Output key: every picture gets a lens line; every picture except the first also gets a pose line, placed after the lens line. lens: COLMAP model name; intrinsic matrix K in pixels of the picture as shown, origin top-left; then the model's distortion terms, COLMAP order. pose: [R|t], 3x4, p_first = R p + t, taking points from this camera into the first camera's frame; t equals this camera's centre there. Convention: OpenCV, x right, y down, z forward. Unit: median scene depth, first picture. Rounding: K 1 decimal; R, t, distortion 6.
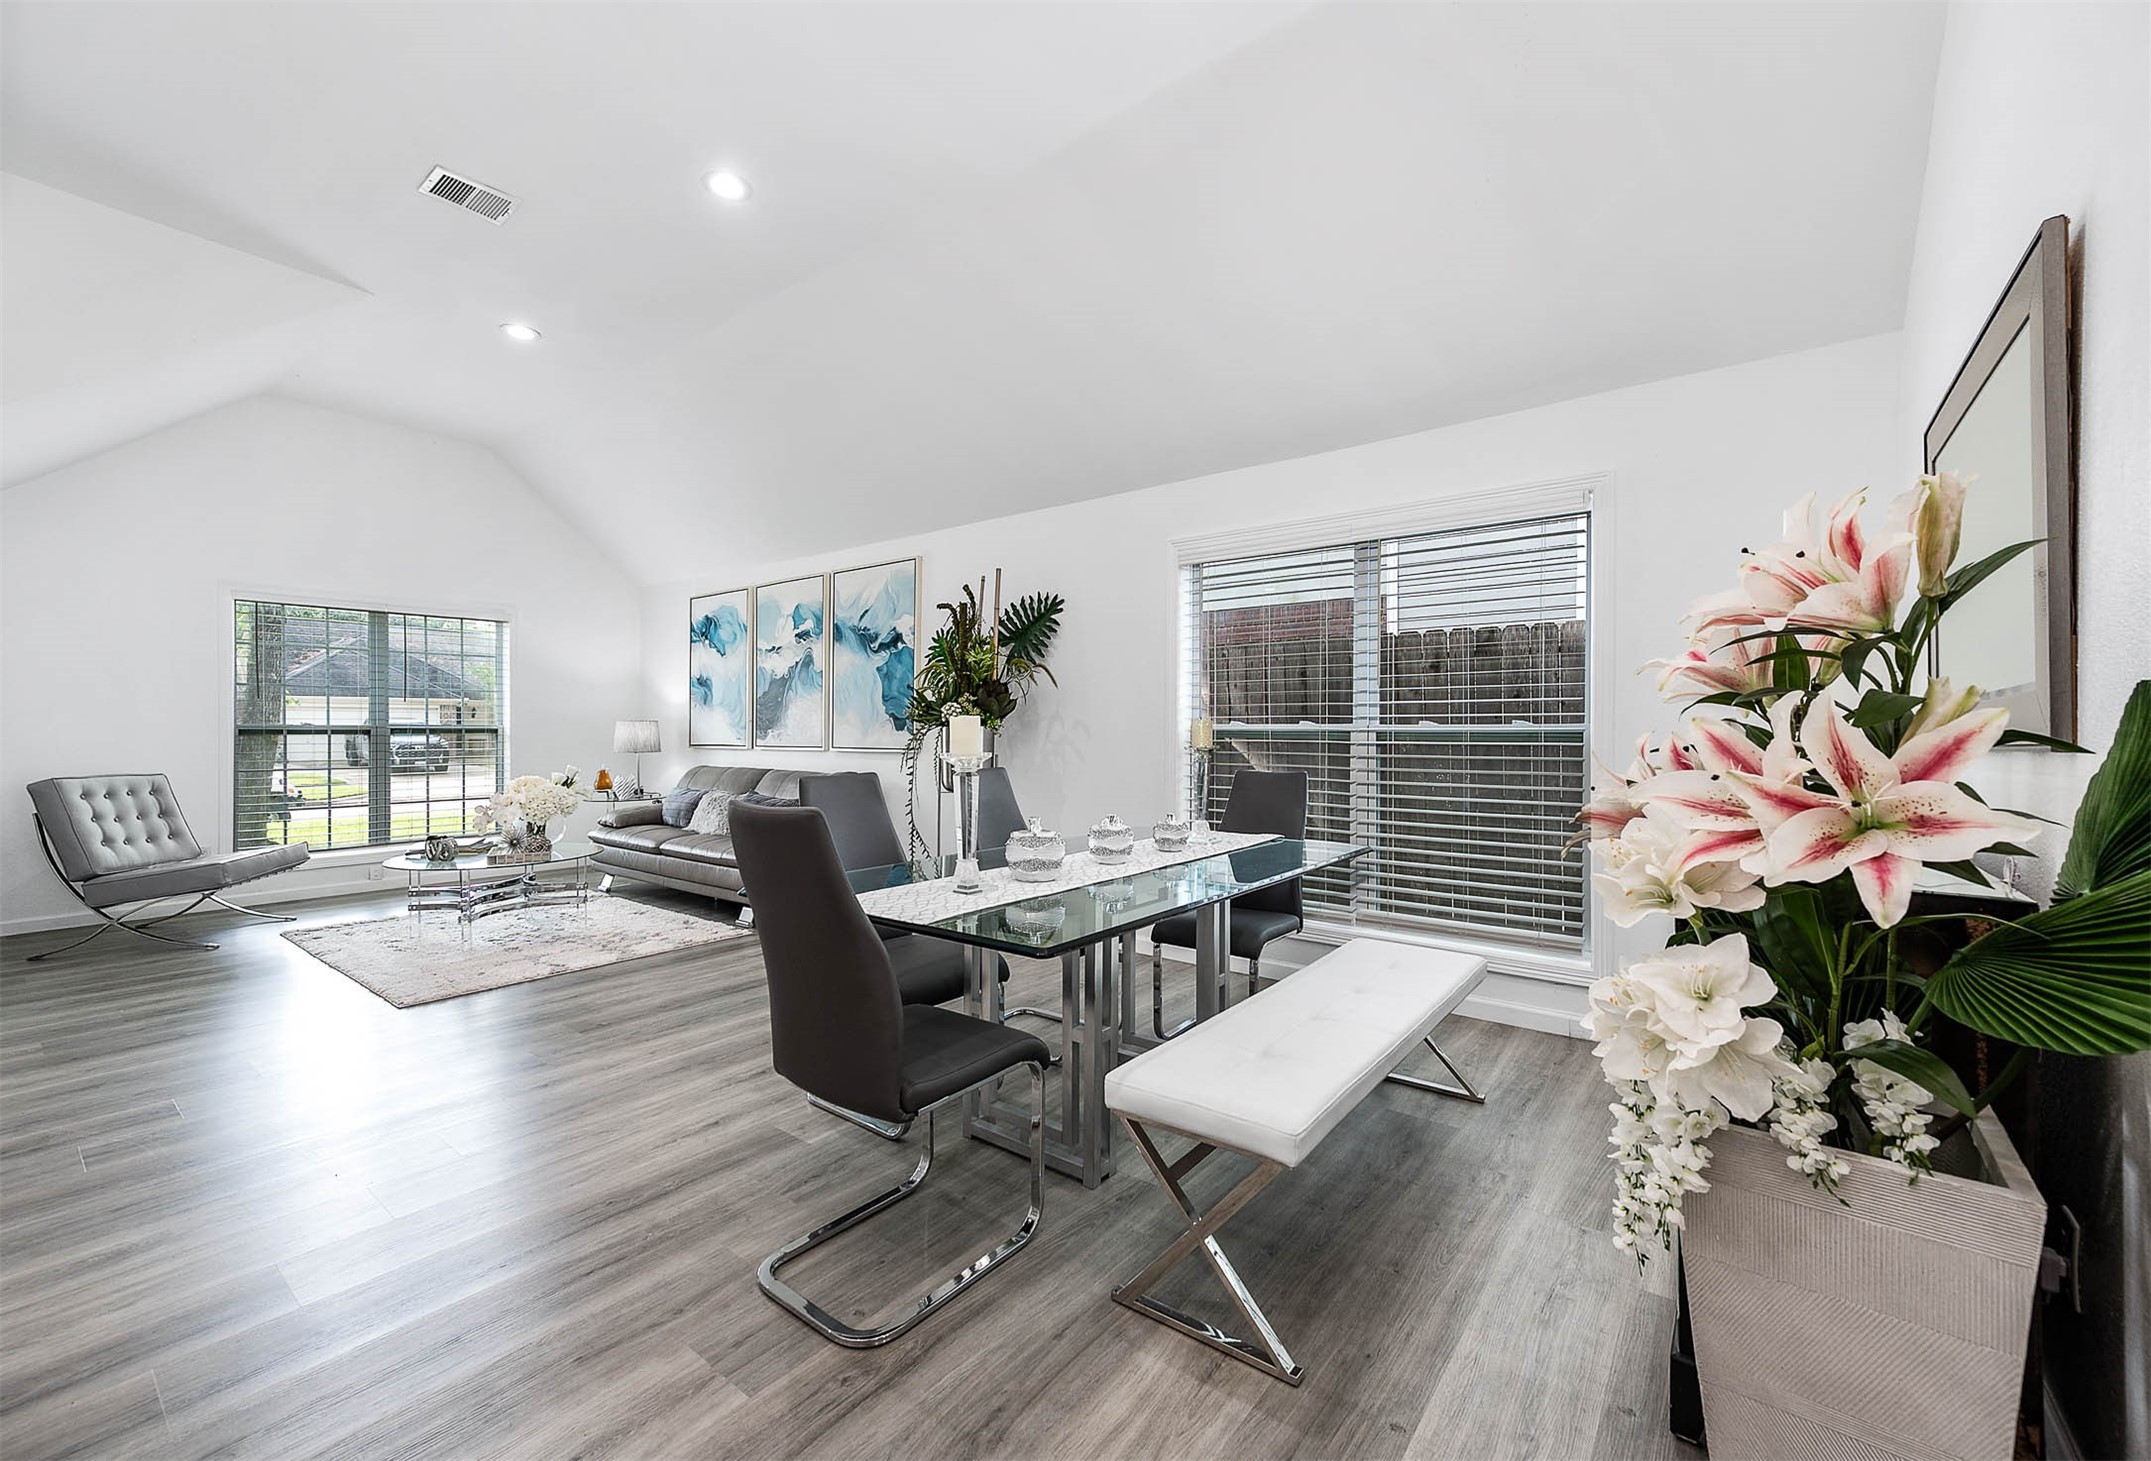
lens RADIAL K [[853.4, 0, 1040.9], [0, 853.4, 727.5], [0, 0, 1]] dist [0.027659, -0.000772]
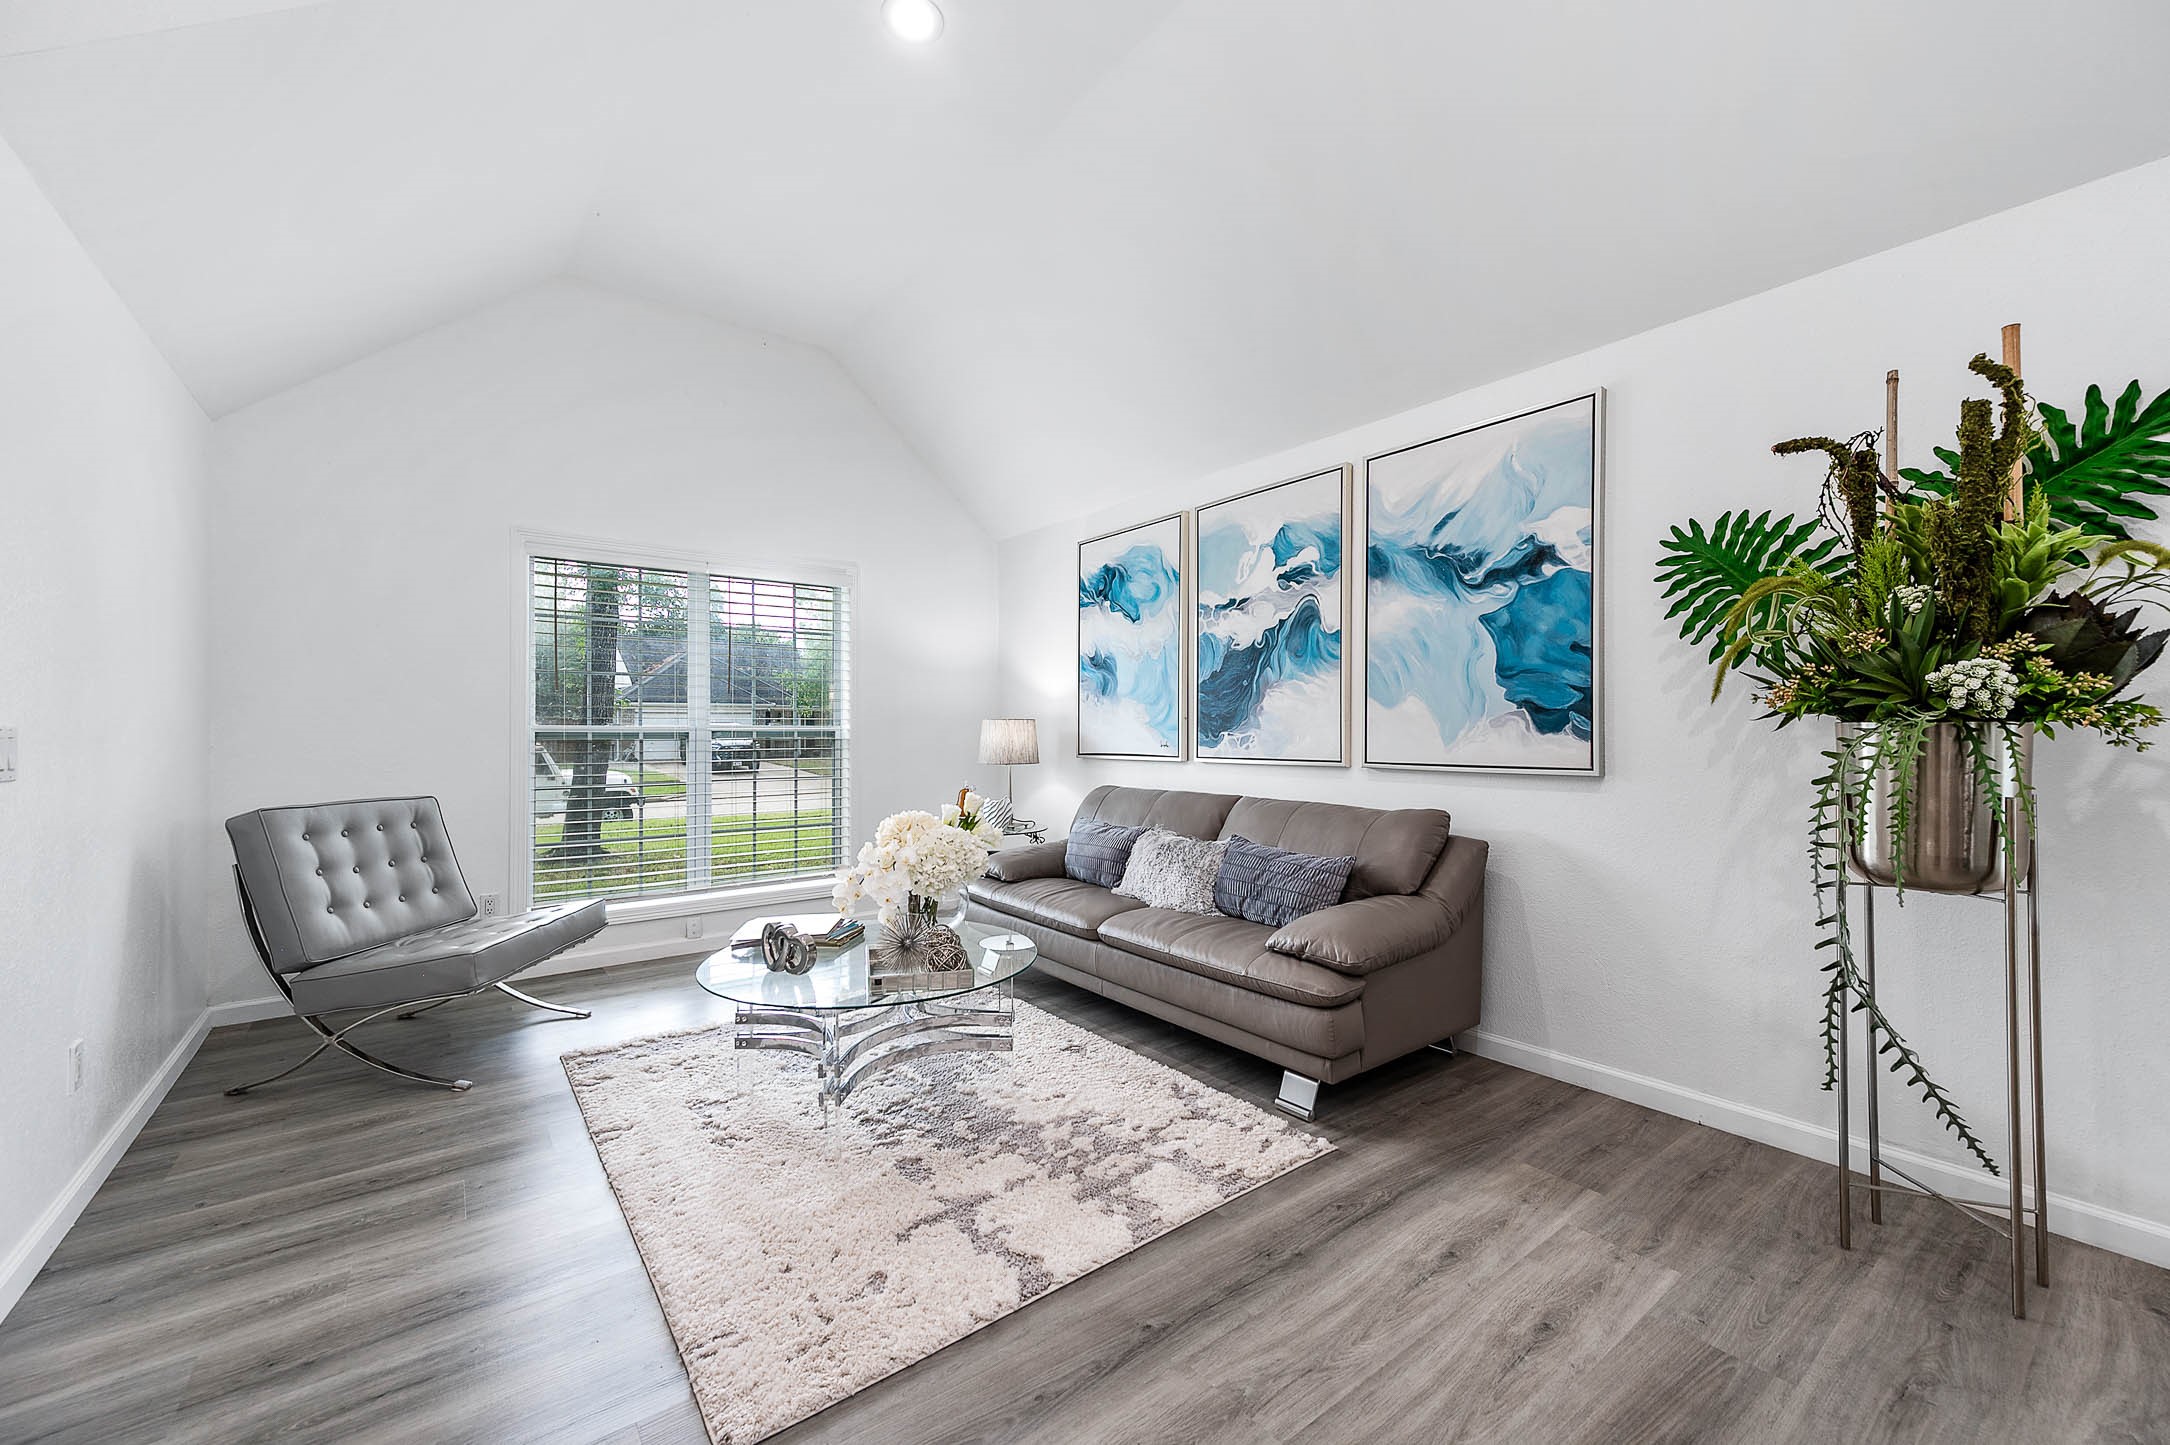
lens RADIAL K [[837.5, 0, 1084.4], [0, 837.5, 729.3], [0, 0, 1]] dist [0.013383, -0.000637]
pose [[0.973422, -0.001942, -0.229011, -0.313942], [0.001854, 0.999998, -0.000600, 0.000781], [0.229012, 0.000159, 0.973424, 0.426947]]
